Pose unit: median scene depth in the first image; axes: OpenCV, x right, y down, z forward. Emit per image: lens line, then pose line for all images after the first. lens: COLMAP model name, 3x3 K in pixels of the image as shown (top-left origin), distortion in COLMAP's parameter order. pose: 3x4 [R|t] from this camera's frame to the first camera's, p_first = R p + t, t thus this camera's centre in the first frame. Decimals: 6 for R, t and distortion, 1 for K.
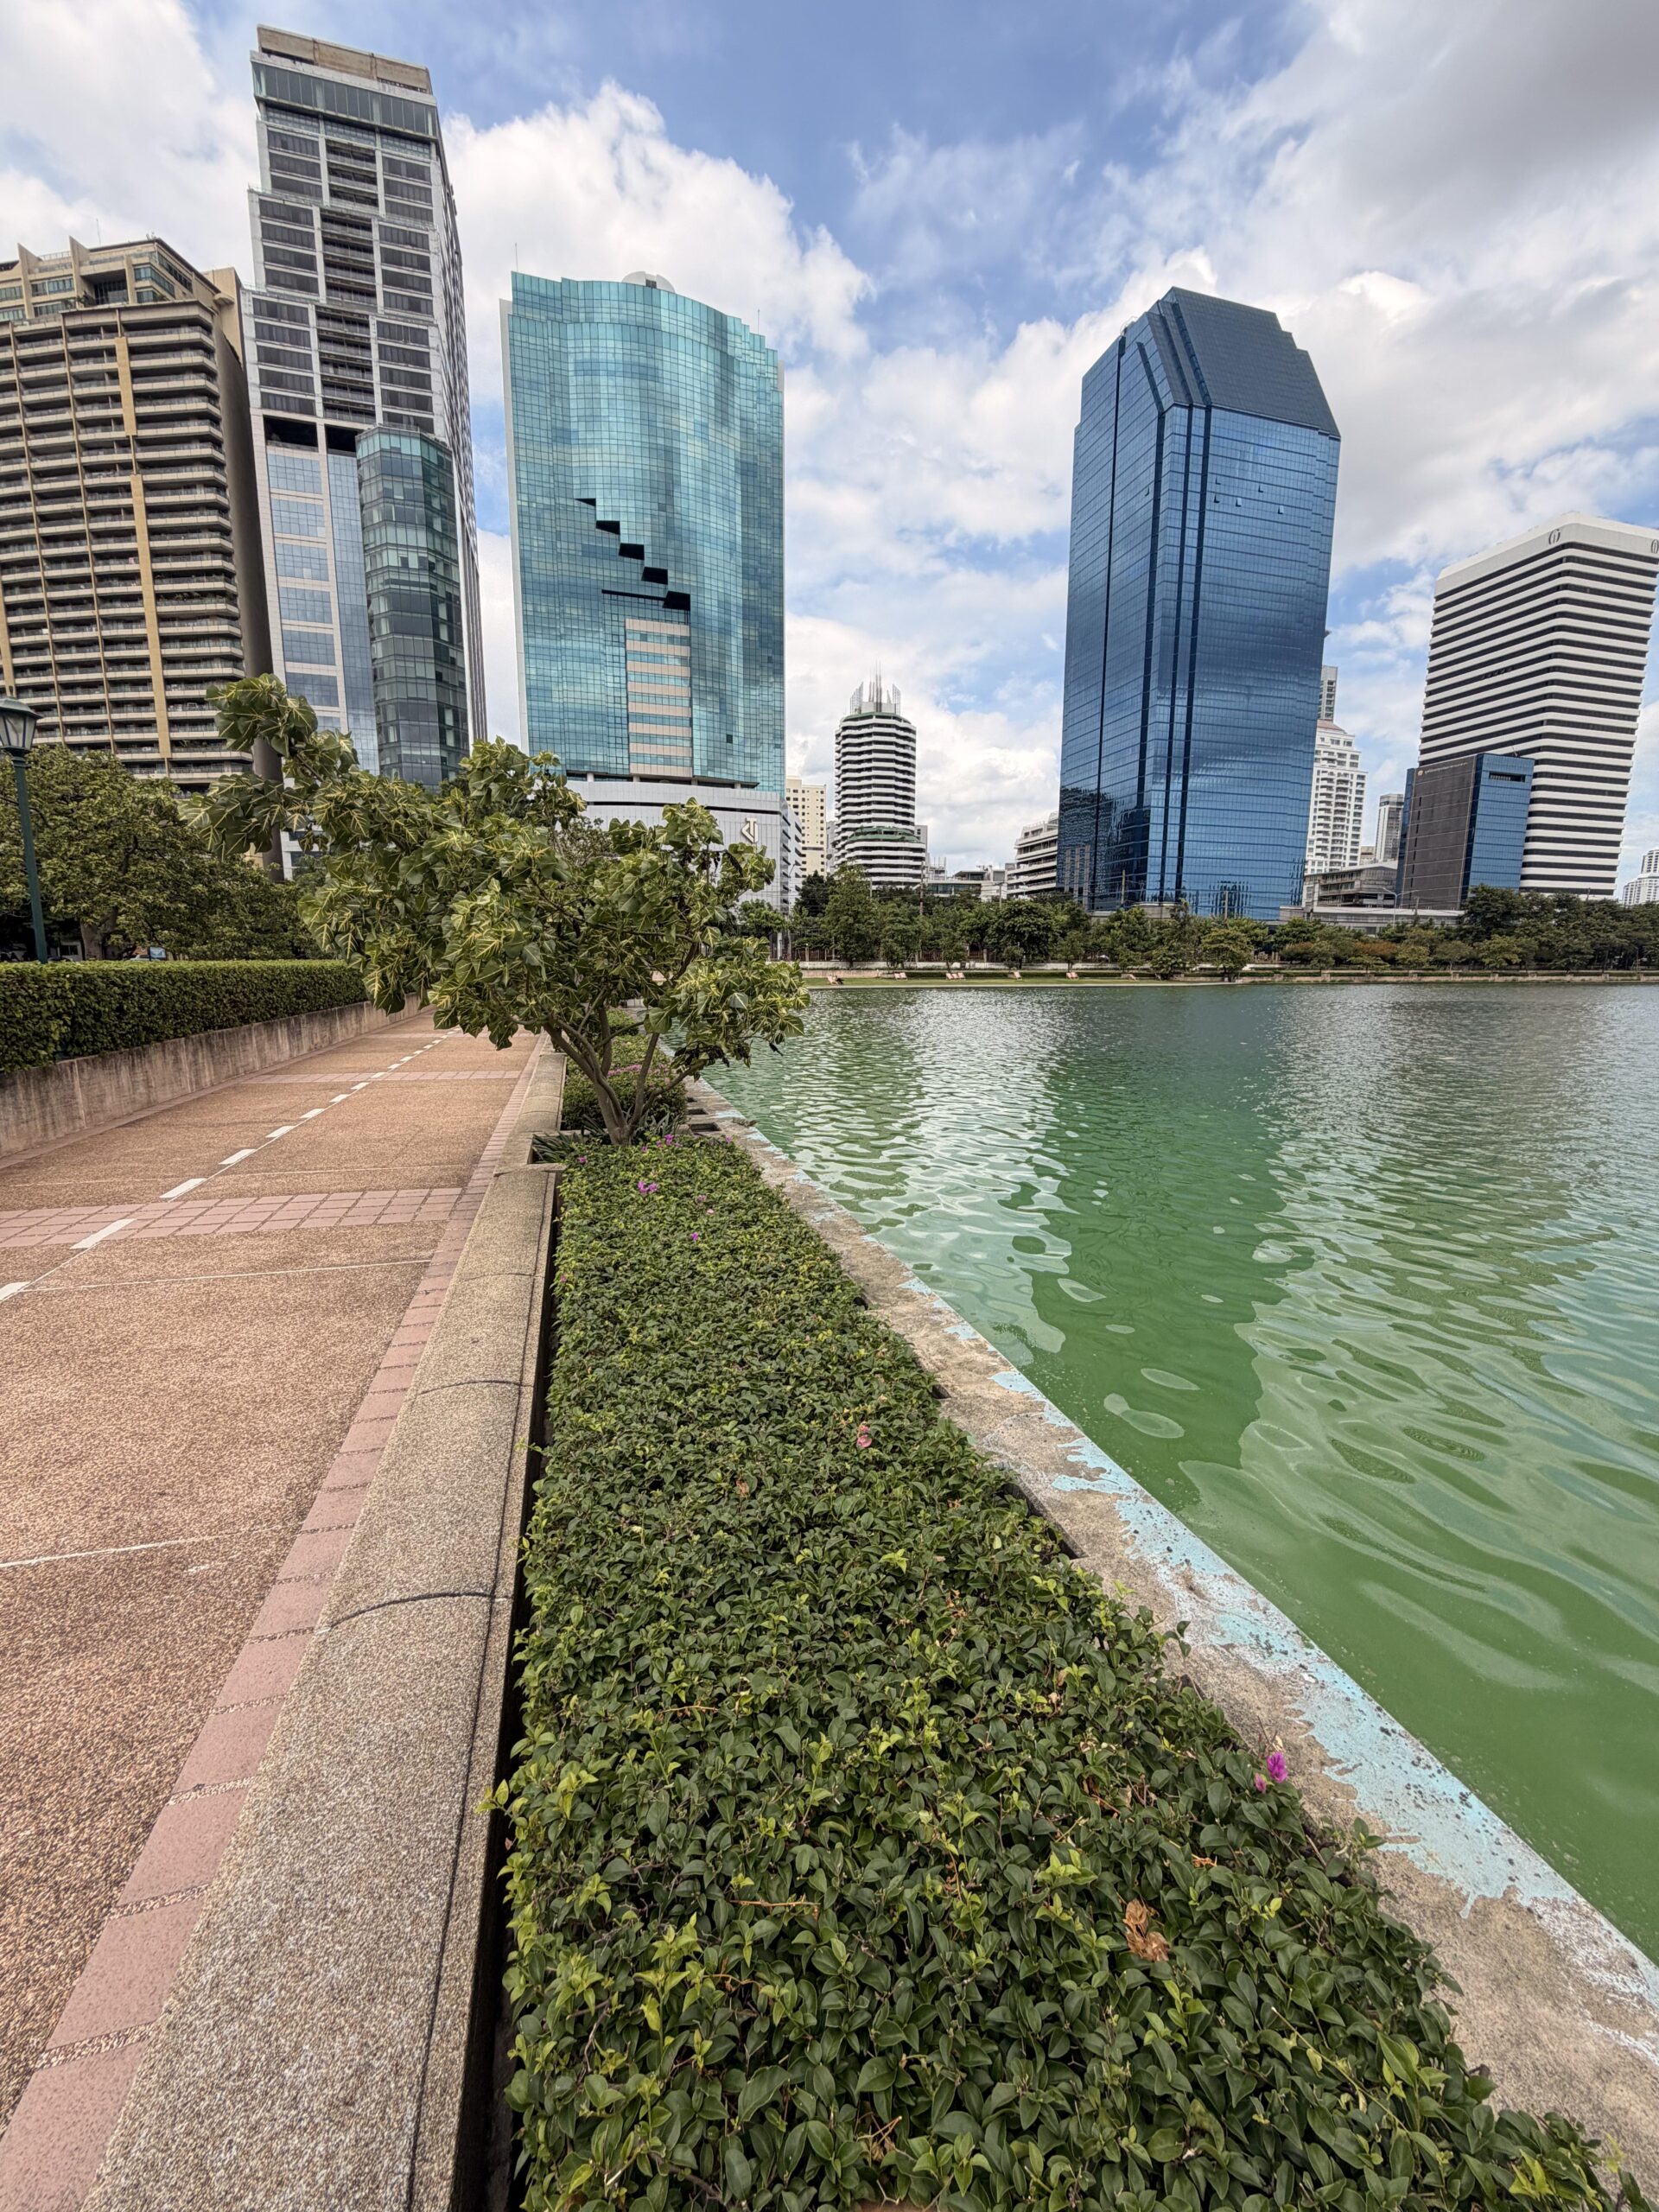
lens RADIAL K [[890.3, 0, 831.3], [0, 890.3, 1099.5], [0, 0, 1]] dist [0.000377, 0.000019]
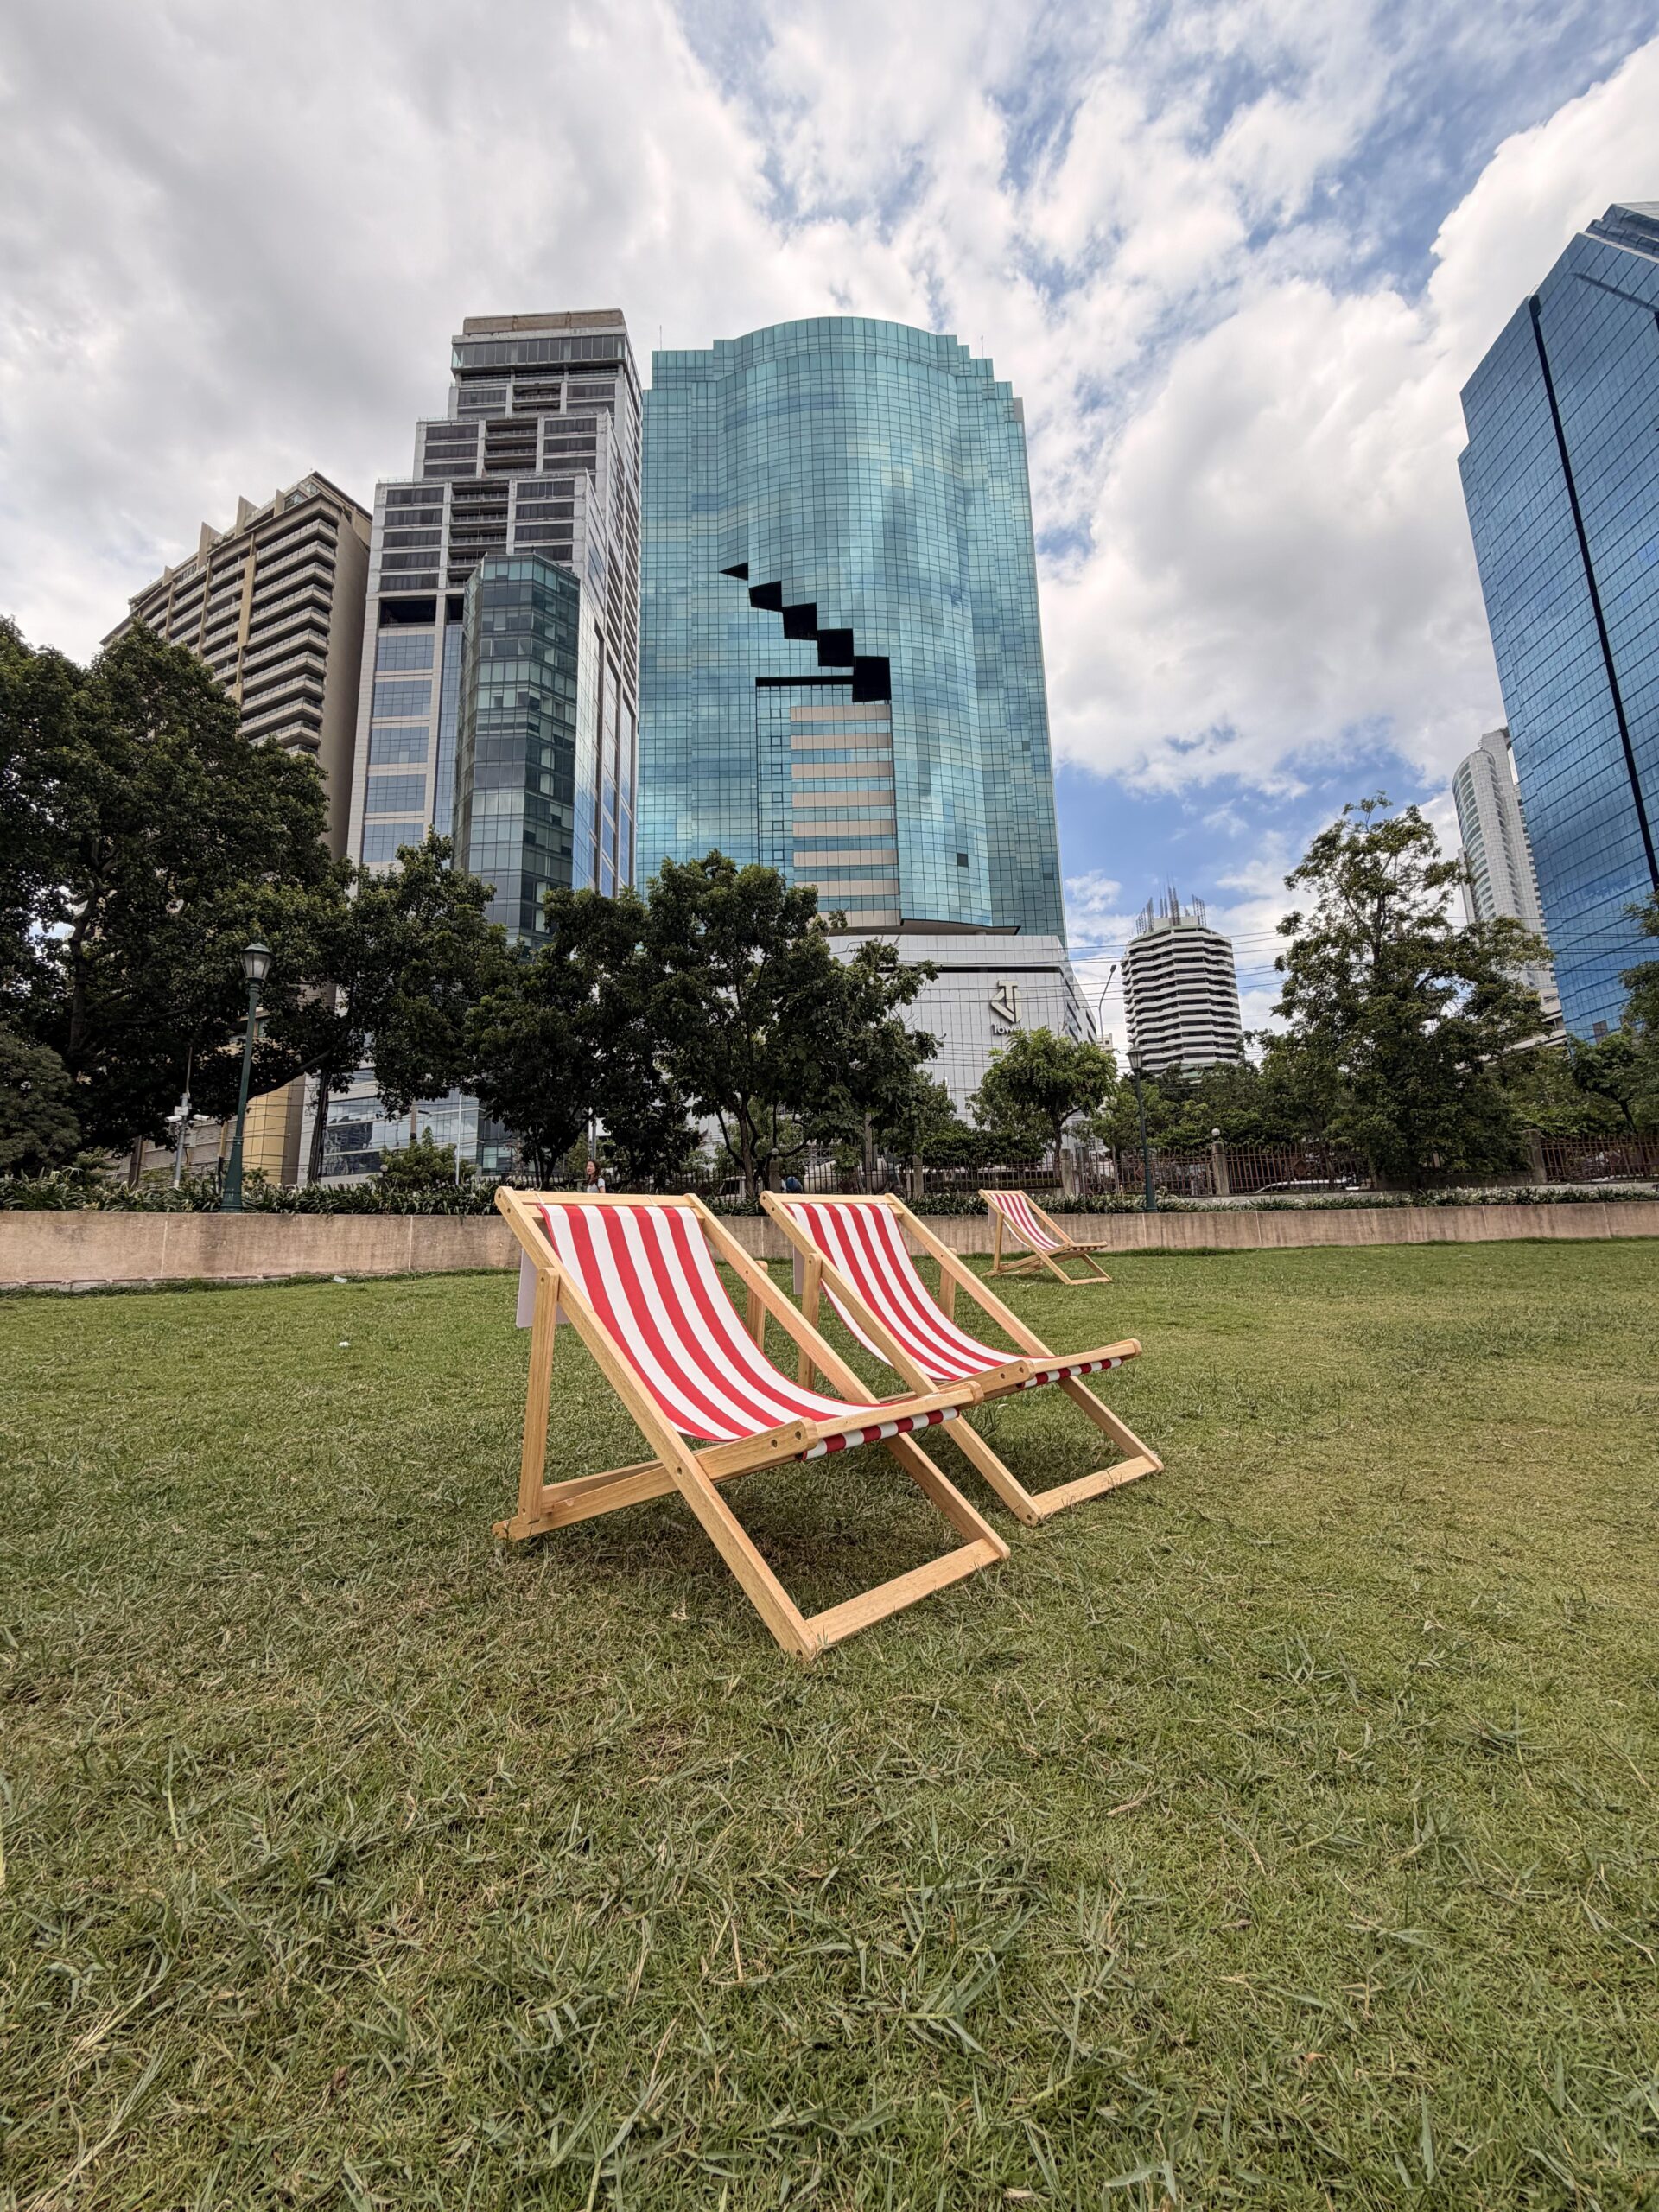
lens RADIAL K [[890.3, 0, 831.3], [0, 890.3, 1099.5], [0, 0, 1]] dist [0.000377, 0.000019]
pose [[0.951924, -0.086595, -0.293840, -0.039967], [-0.013905, 0.946011, -0.323837, -0.069788], [0.306018, 0.312354, 0.899326, 0.517084]]
